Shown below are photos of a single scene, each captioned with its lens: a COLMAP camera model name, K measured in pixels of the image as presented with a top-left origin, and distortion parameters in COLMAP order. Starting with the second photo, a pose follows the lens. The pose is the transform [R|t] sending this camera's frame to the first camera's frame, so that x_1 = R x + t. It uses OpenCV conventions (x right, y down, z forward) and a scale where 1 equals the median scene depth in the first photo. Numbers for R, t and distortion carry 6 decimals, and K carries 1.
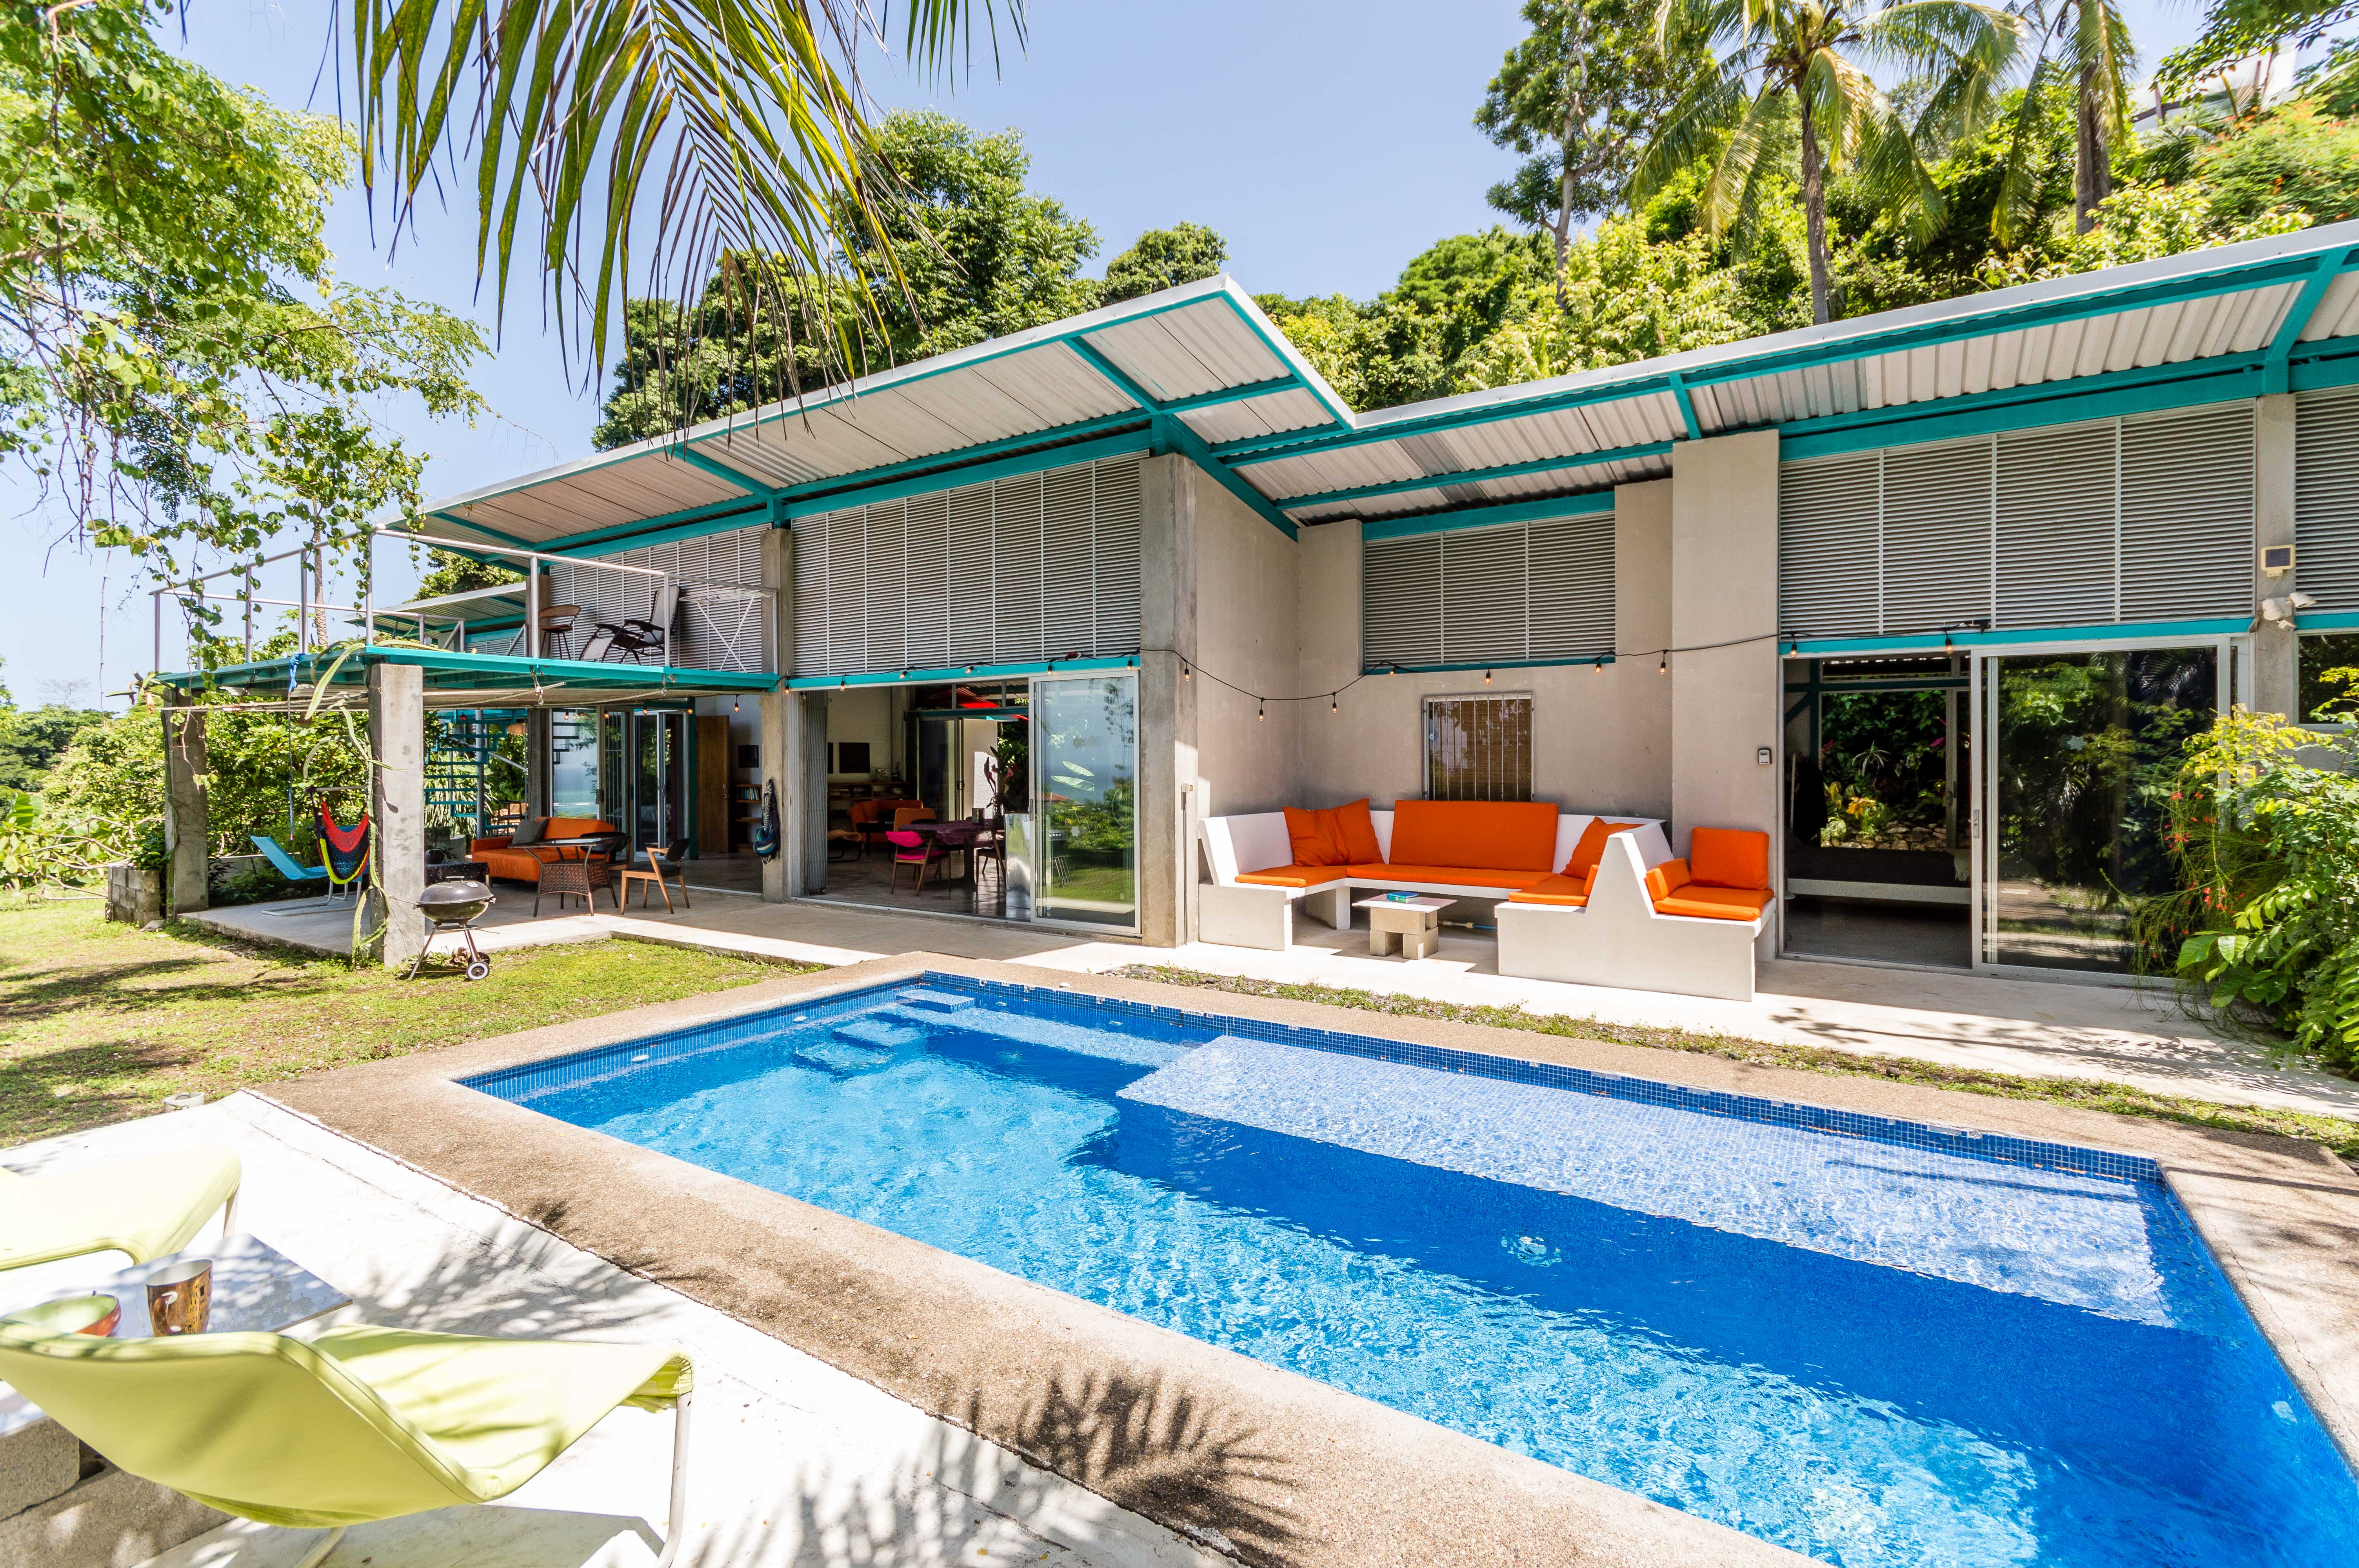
lens RADIAL K [[1063.4, 0, 1167.2], [0, 1063.4, 774.2], [0, 0, 1]] dist [-0.000864, 0.001158]
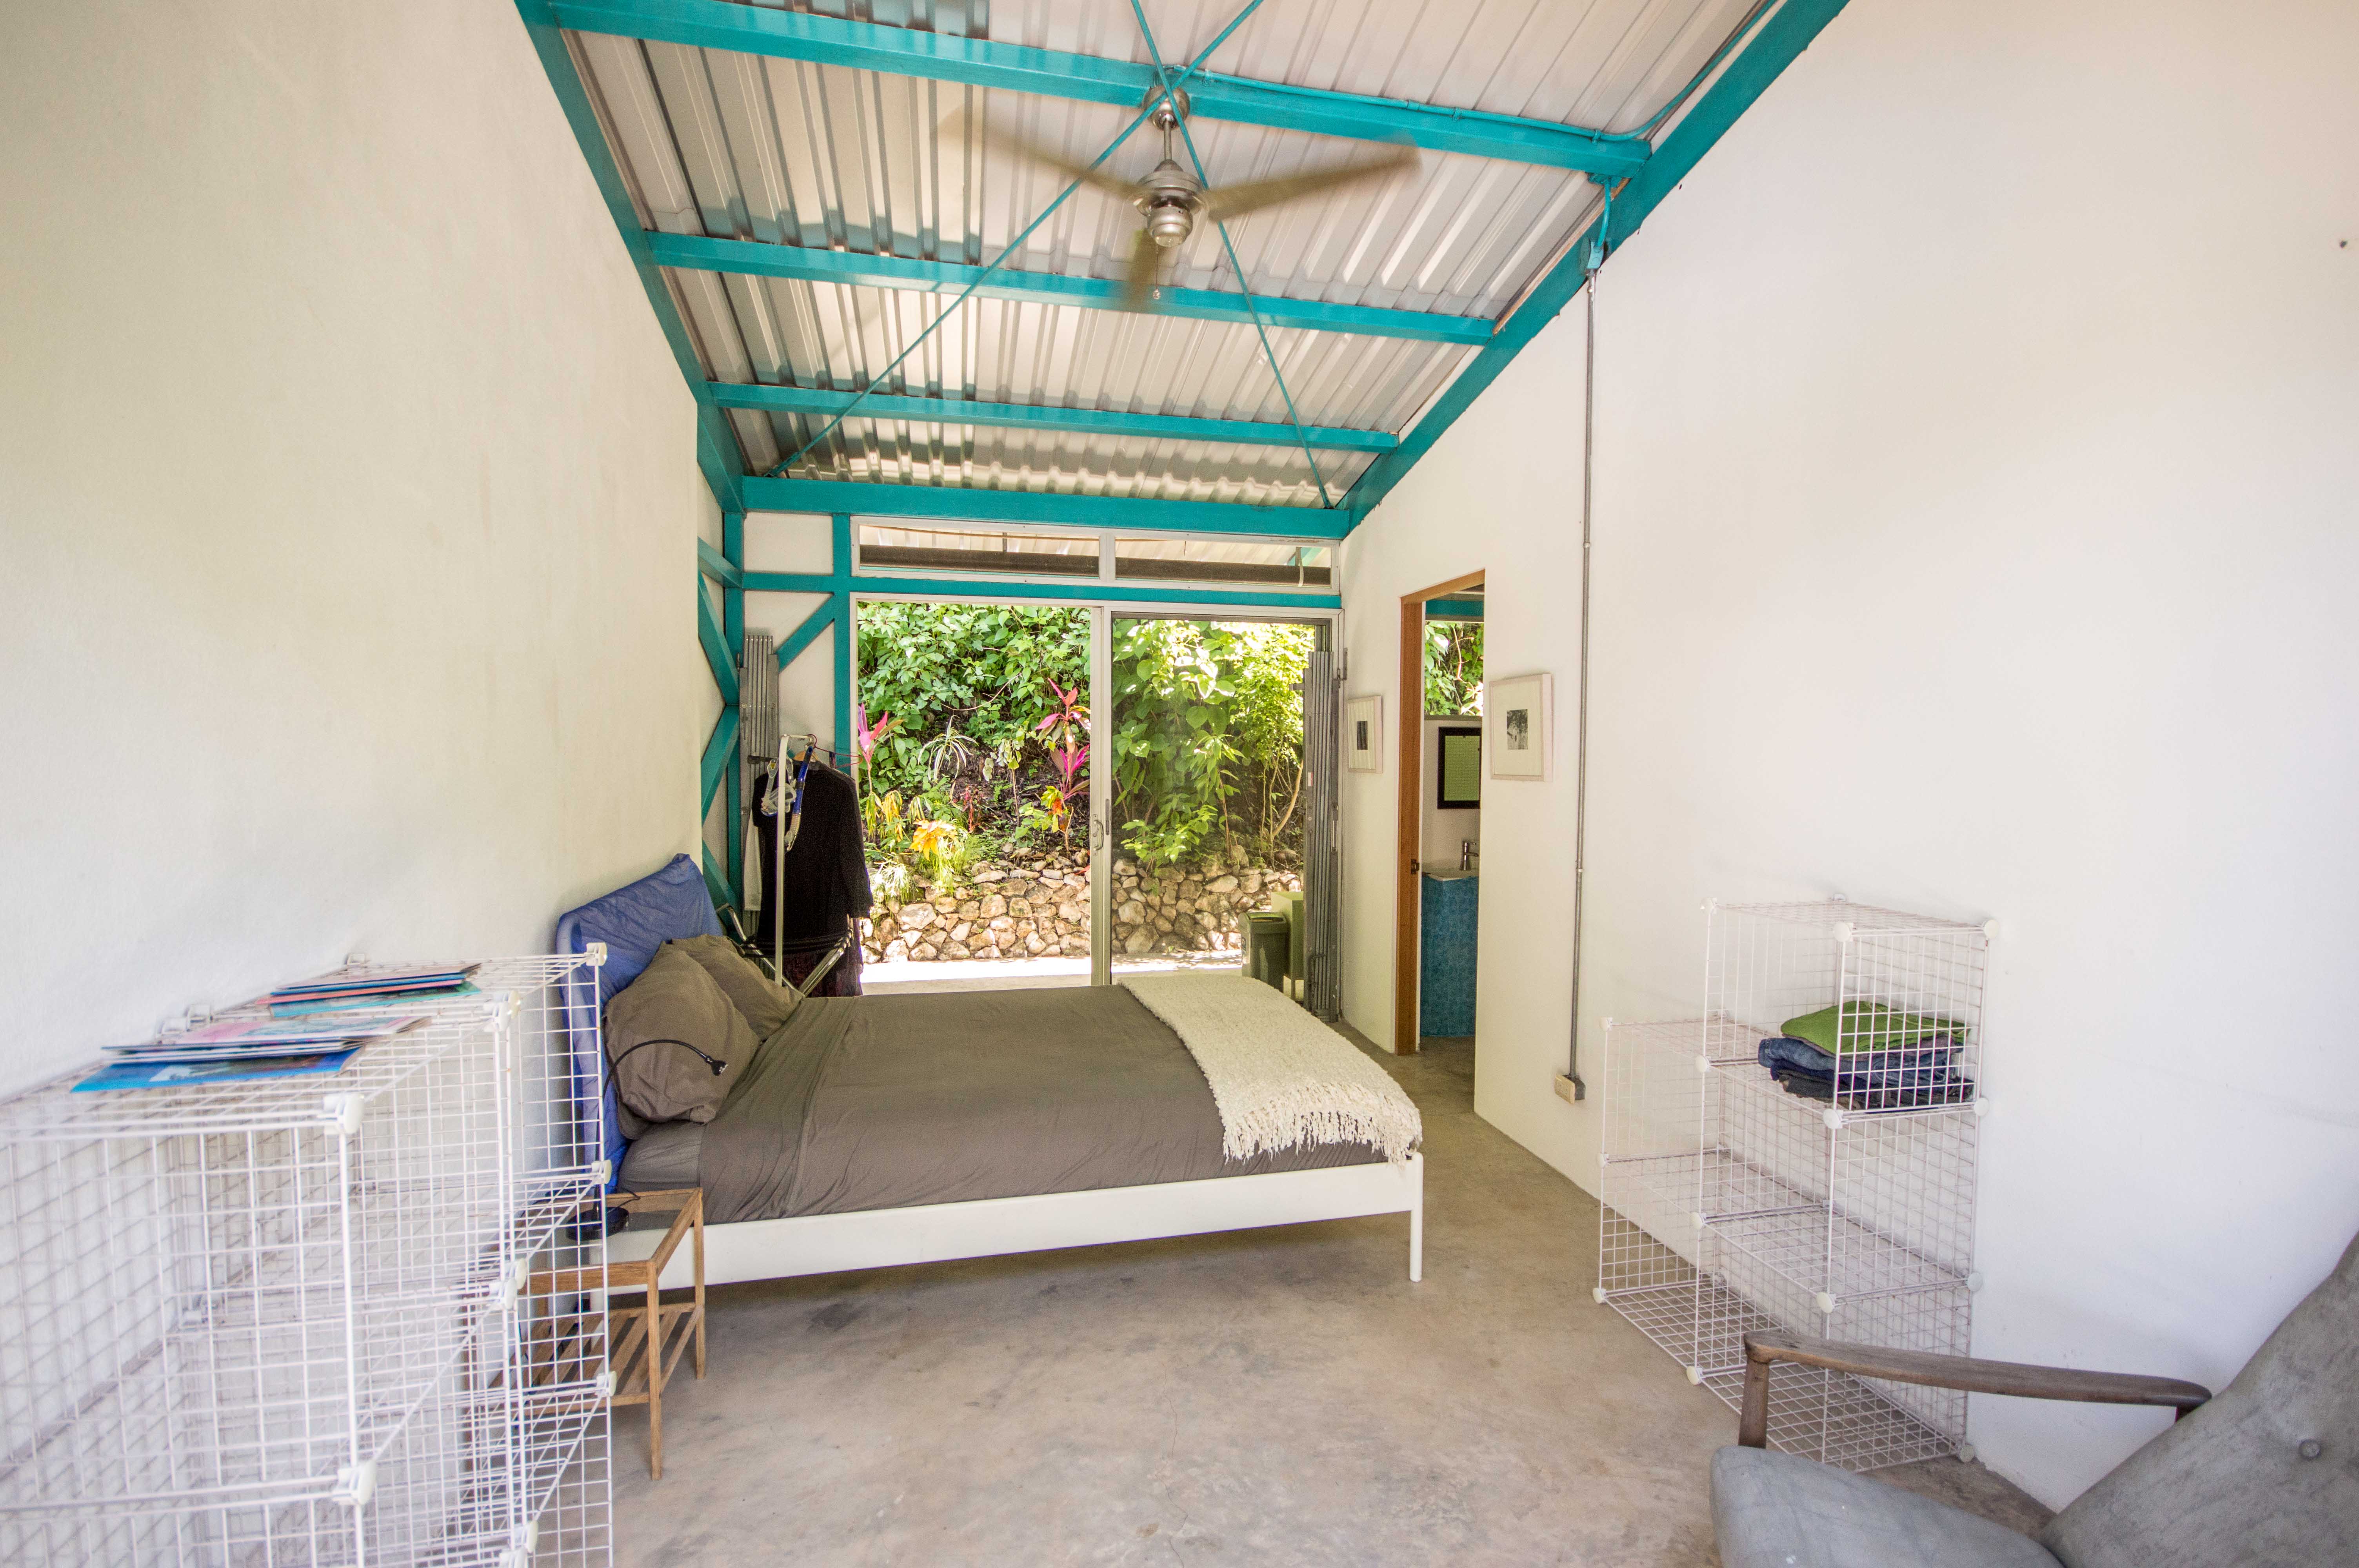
lens RADIAL K [[1063.4, 0, 1181.9], [0, 1063.4, 790.0], [0, 0, 1]] dist [-0.000864, 0.001158]
pose [[0.714541, -0.020501, 0.699293, 0.353258], [0.002921, 0.999649, 0.026322, -0.008422], [-0.699588, -0.016765, 0.714350, 0.505851]]
